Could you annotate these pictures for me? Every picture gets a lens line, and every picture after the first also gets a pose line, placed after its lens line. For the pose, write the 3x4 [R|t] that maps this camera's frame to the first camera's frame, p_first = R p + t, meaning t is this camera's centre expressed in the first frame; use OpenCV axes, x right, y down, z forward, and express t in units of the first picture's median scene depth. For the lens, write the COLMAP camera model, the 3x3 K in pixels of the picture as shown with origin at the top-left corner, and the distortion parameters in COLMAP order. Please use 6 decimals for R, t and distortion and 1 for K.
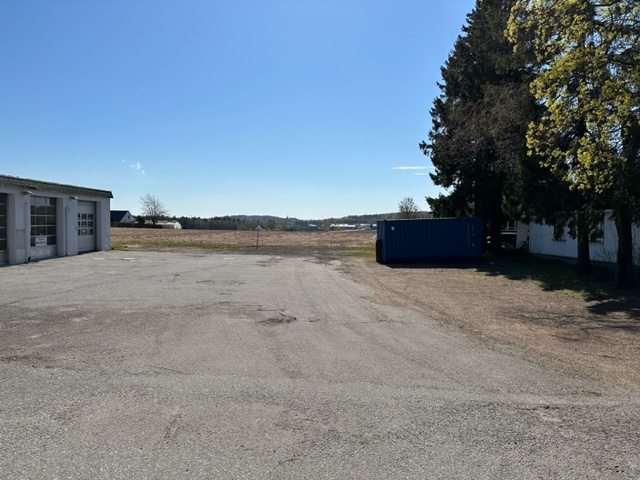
lens RADIAL K [[432.8, 0, 320.0], [0, 432.8, 240.0], [0, 0, 1]] dist [0.069182, -0.071408]
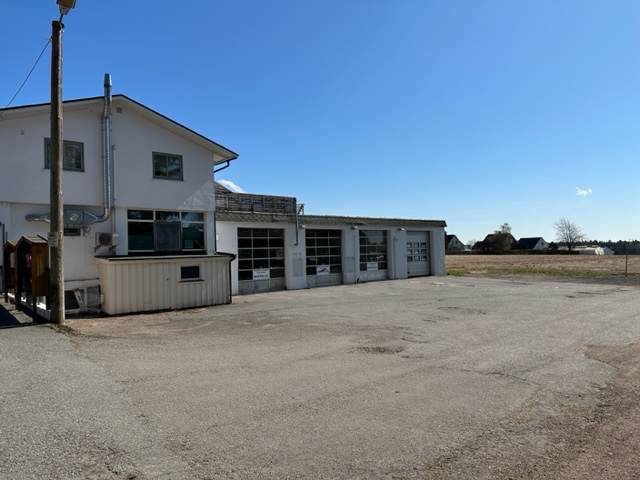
lens RADIAL K [[432.8, 0, 320.0], [0, 432.8, 240.0], [0, 0, 1]] dist [0.069182, -0.071408]
pose [[0.604012, -0.053129, -0.795203, 0.200268], [0.001929, 0.997870, -0.065204, 0.006434], [0.796973, 0.037850, 0.602828, 0.124092]]
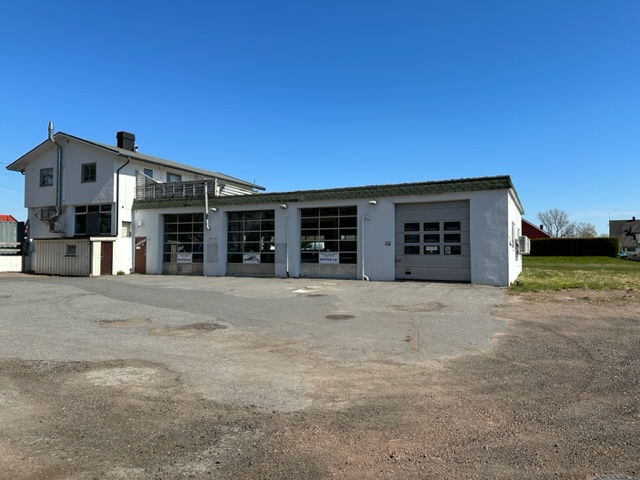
lens RADIAL K [[432.8, 0, 320.0], [0, 432.8, 240.0], [0, 0, 1]] dist [0.069182, -0.071408]
pose [[-0.469516, 0.006845, -0.882897, 0.108765], [-0.027883, 0.999356, 0.022576, -0.042772], [0.882484, 0.035218, -0.469023, 1.139743]]
